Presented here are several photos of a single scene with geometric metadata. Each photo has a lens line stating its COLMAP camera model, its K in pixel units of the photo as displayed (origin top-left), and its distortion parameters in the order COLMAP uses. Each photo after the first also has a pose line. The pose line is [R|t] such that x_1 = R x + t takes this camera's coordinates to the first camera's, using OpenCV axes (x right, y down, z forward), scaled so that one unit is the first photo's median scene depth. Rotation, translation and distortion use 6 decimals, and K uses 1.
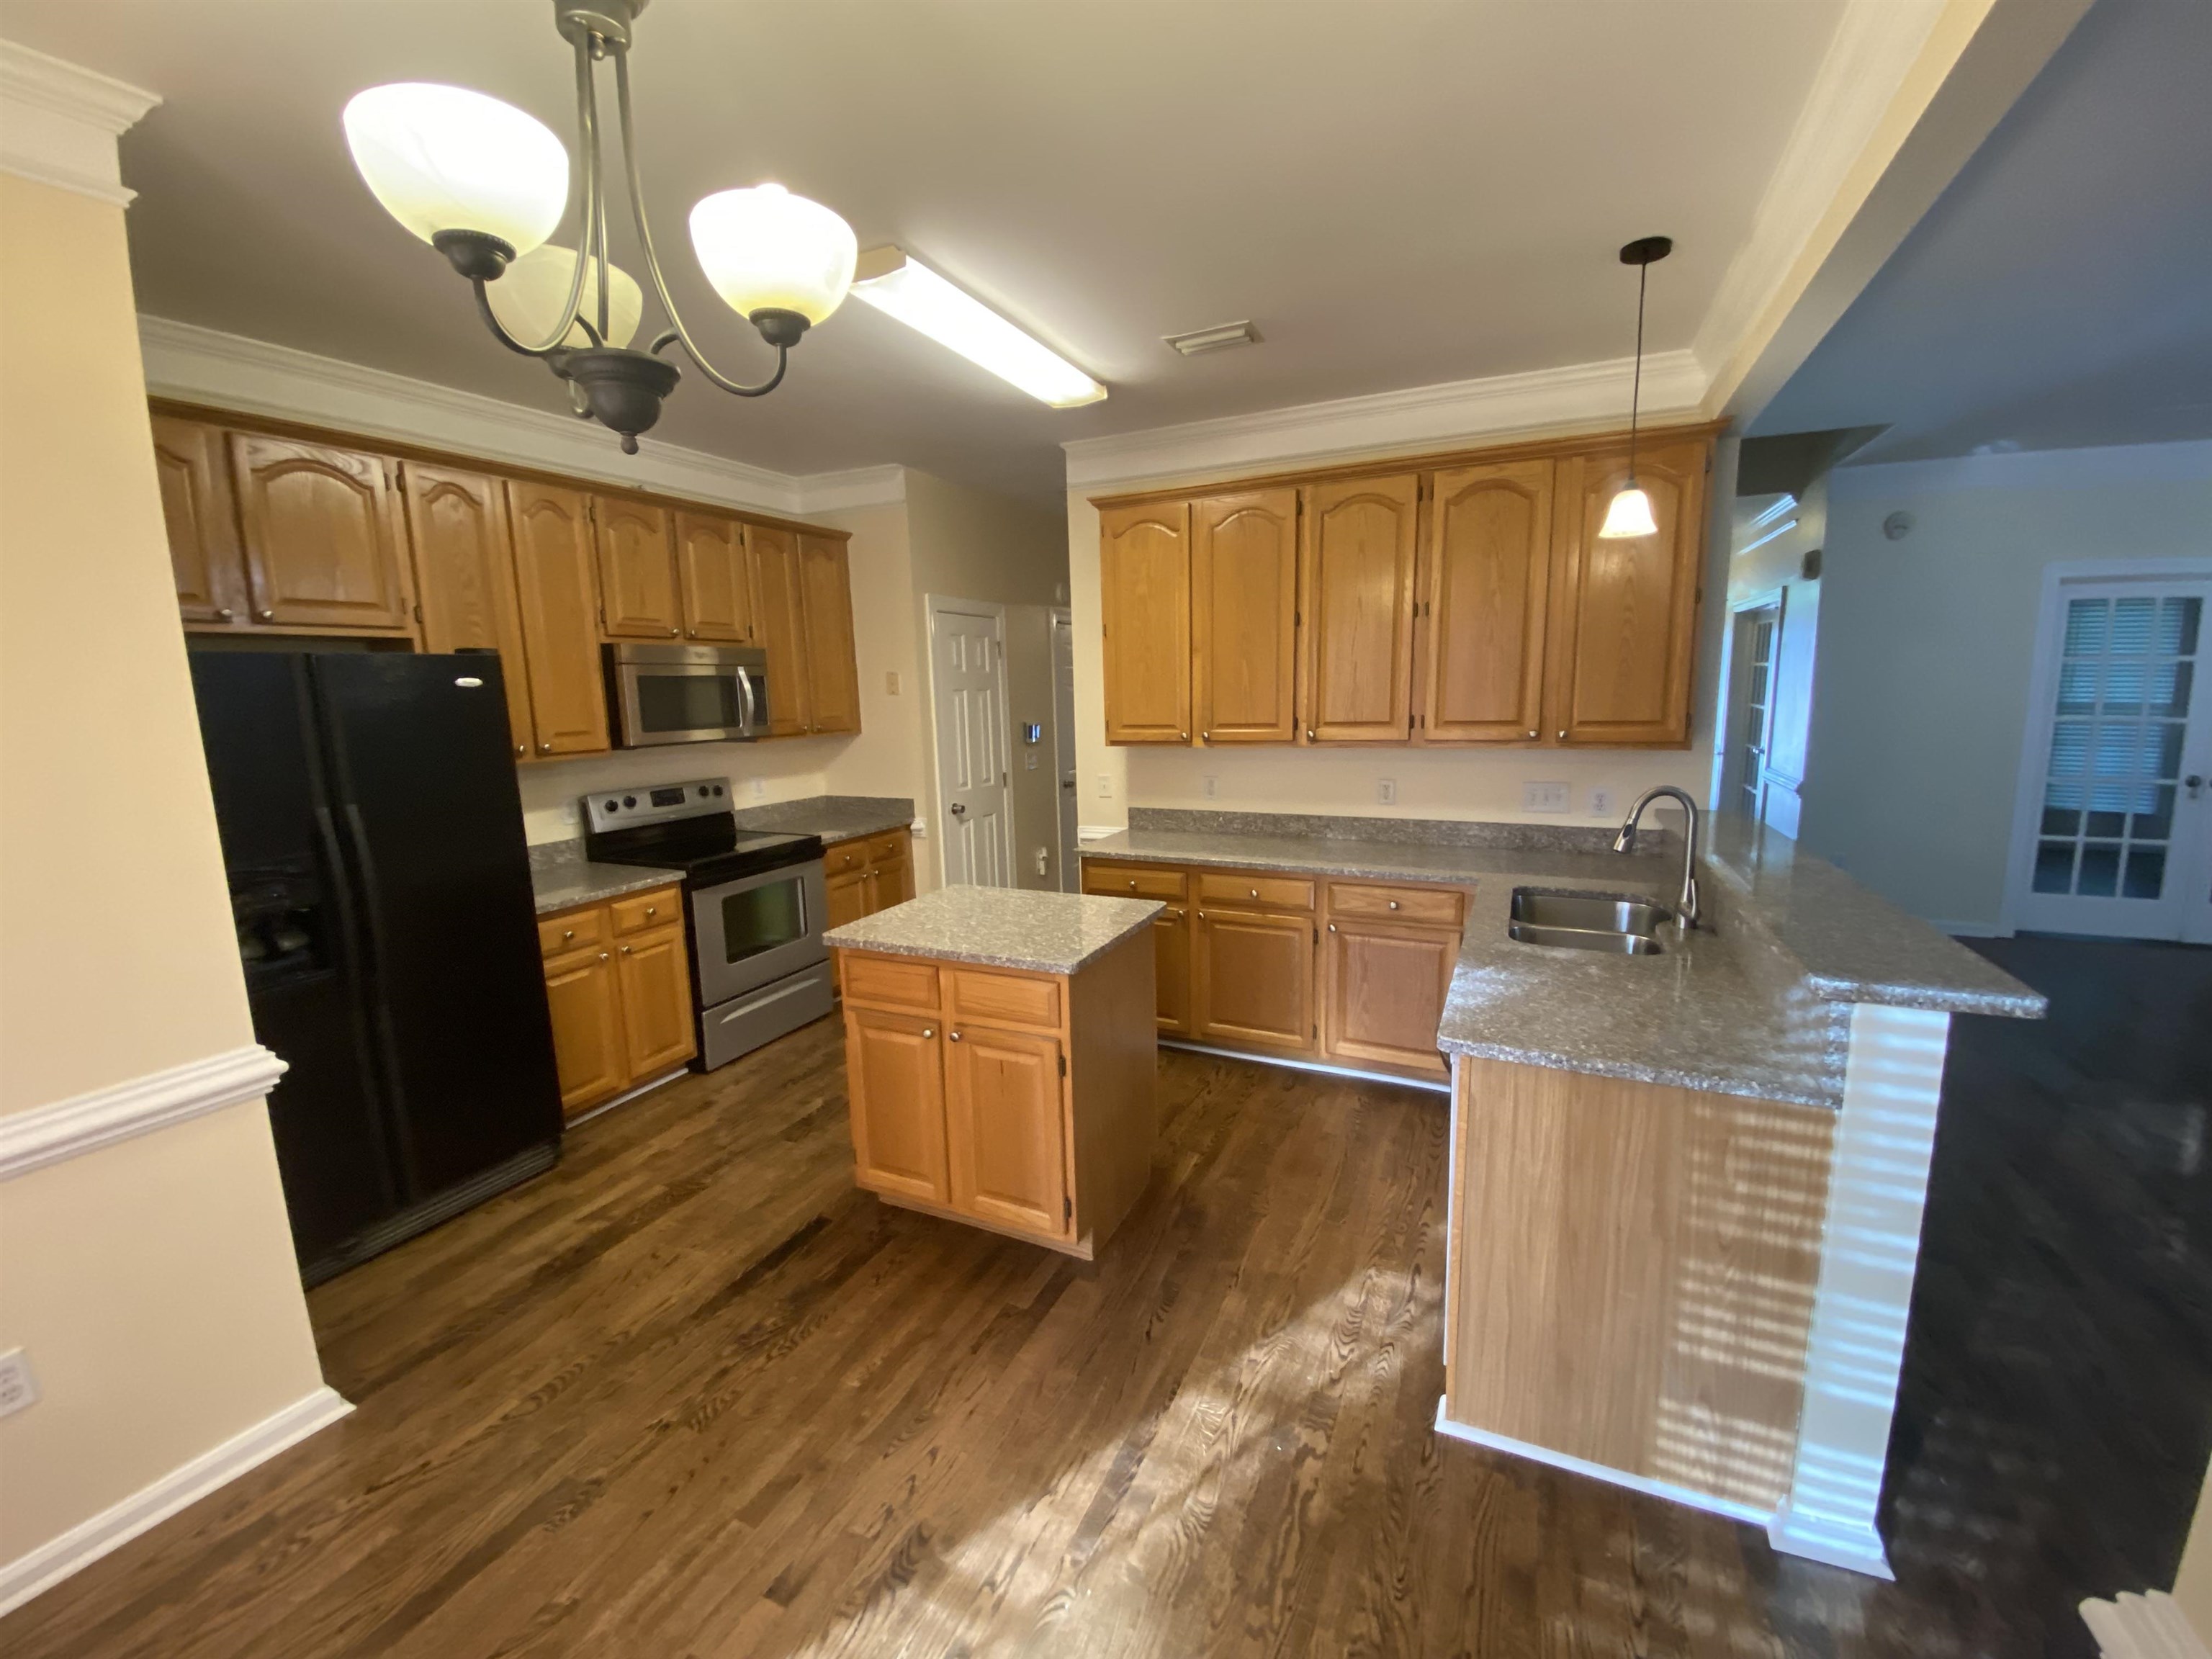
lens RADIAL K [[888.6, 0, 1106.4], [0, 888.6, 832.1], [0, 0, 1]] dist [0.020047, 0.000050]
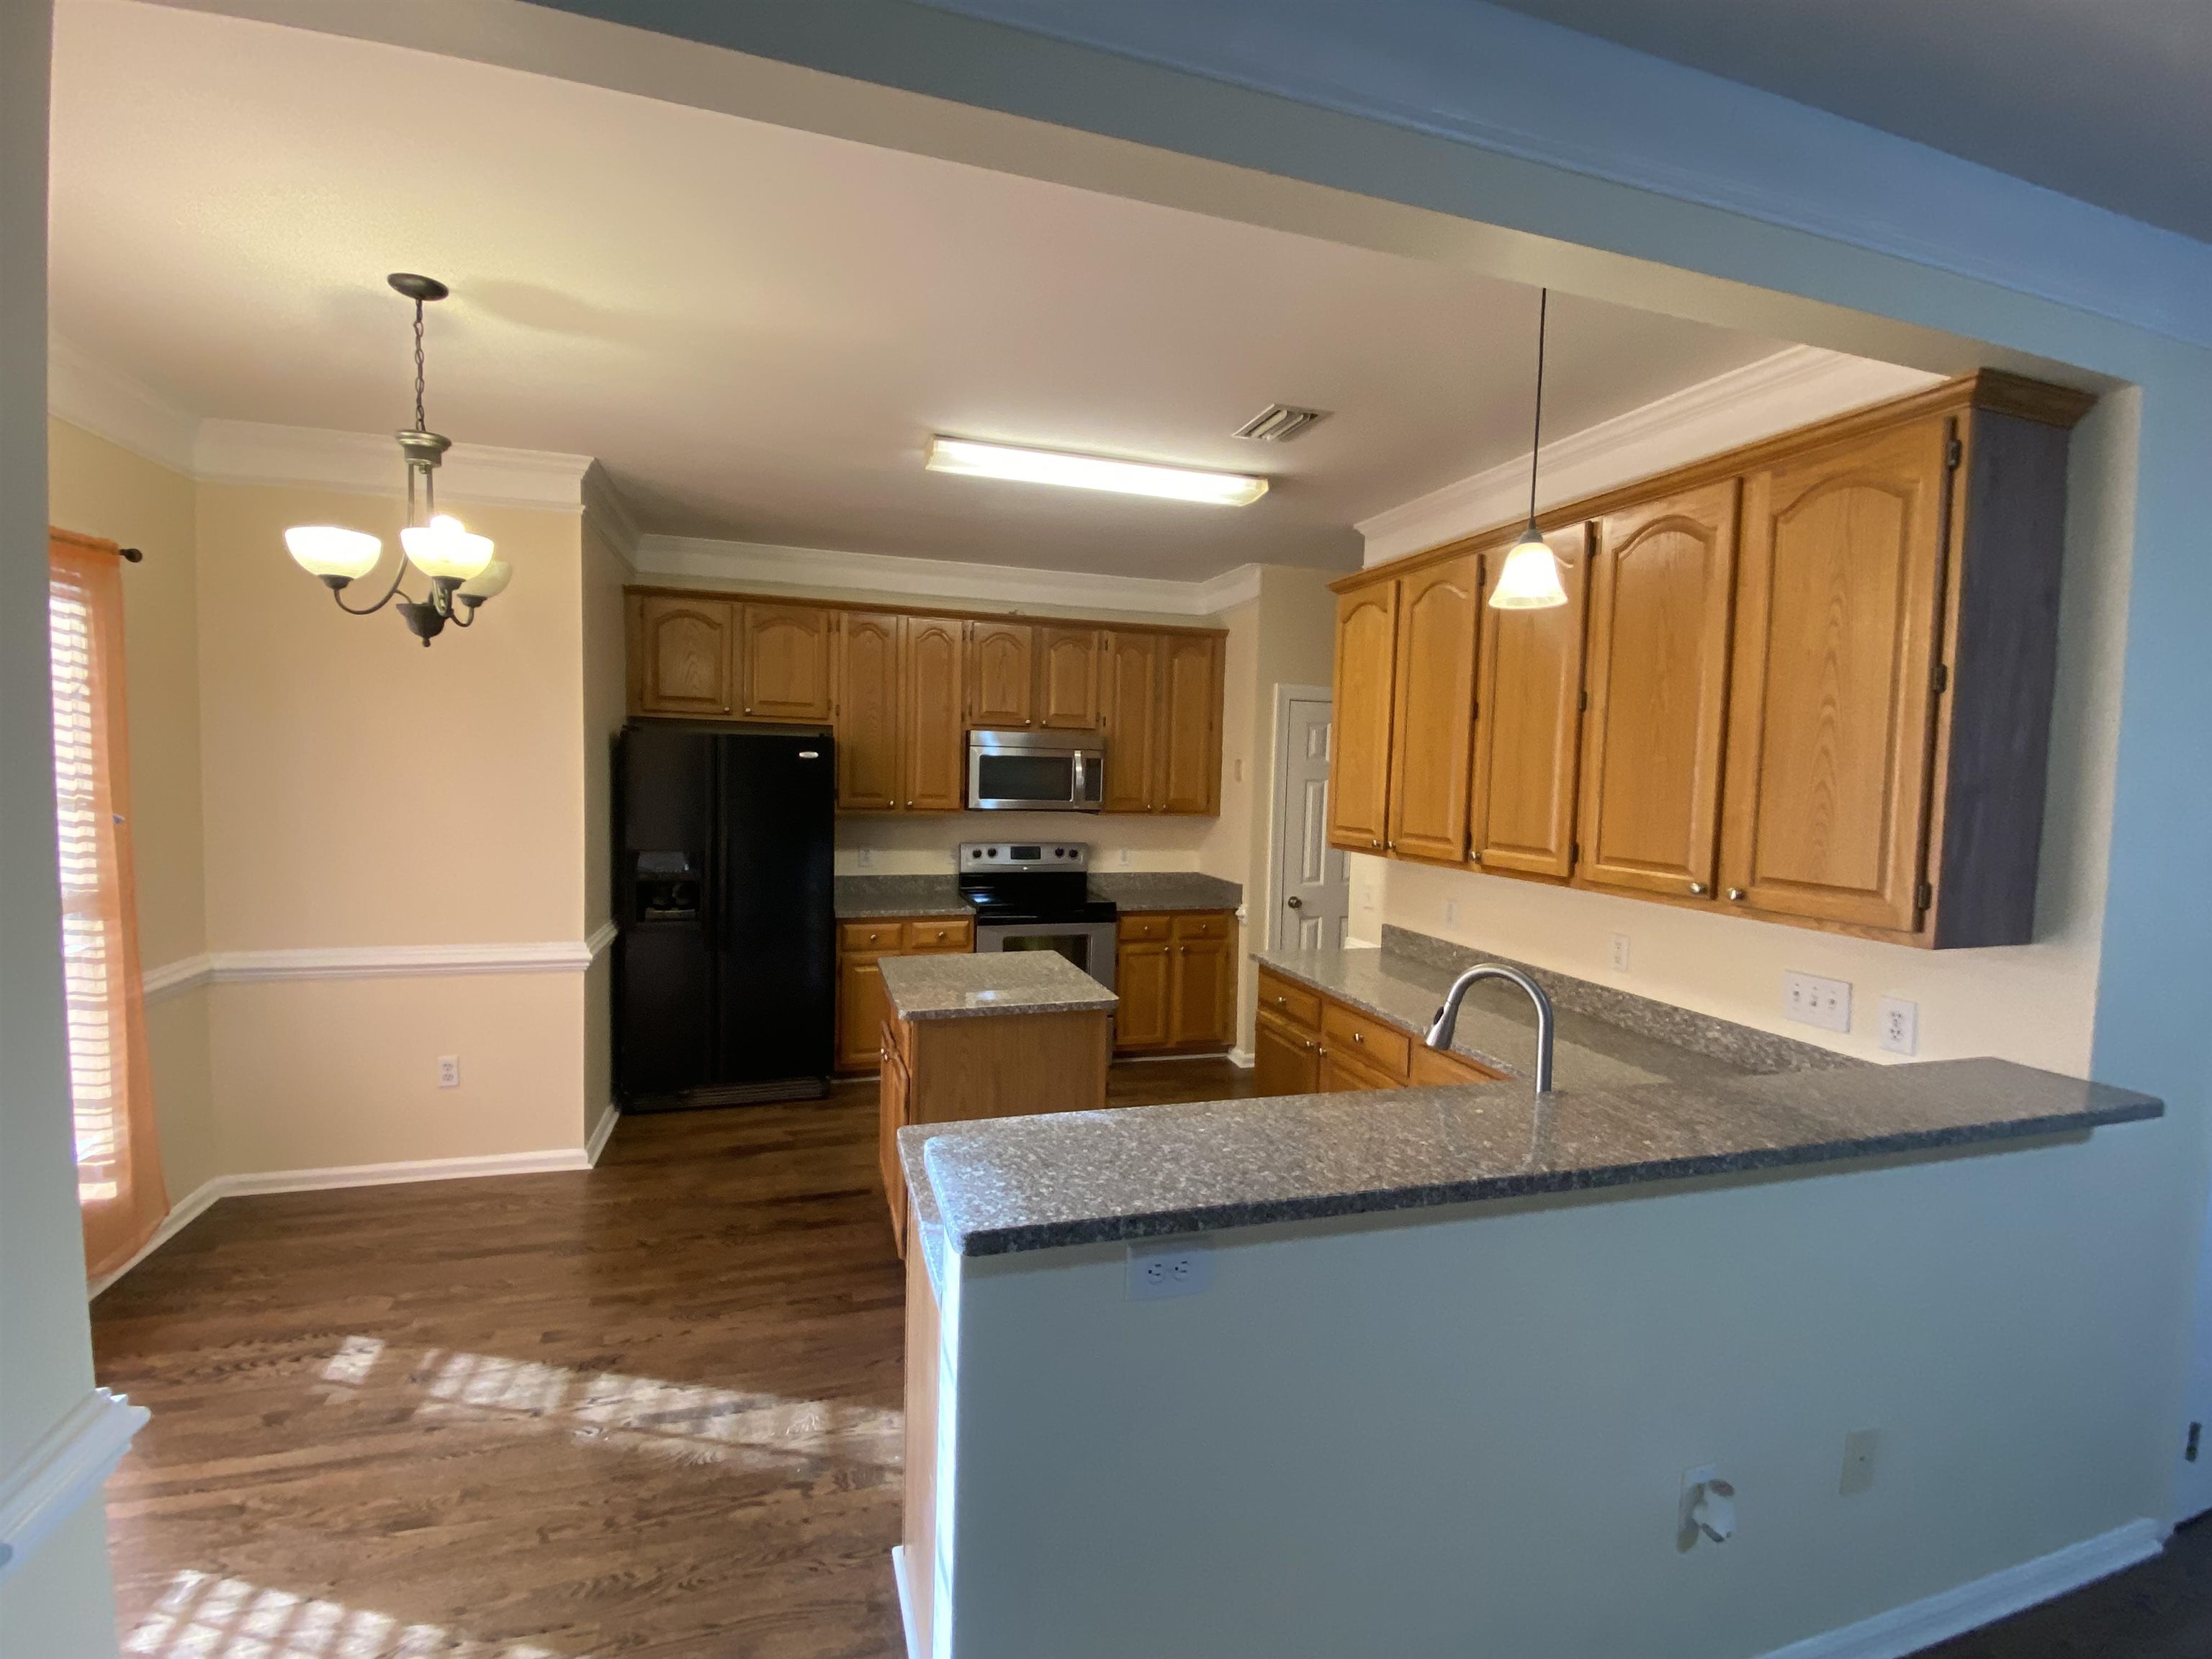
lens RADIAL K [[985.8, 0, 1105.8], [0, 985.8, 819.6], [0, 0, 1]] dist [0.021551, -0.000854]
pose [[0.685100, 0.083353, -0.723664, 0.628922], [-0.164842, 0.985402, -0.042556, -0.050266], [0.709553, 0.148445, 0.688839, 0.158569]]
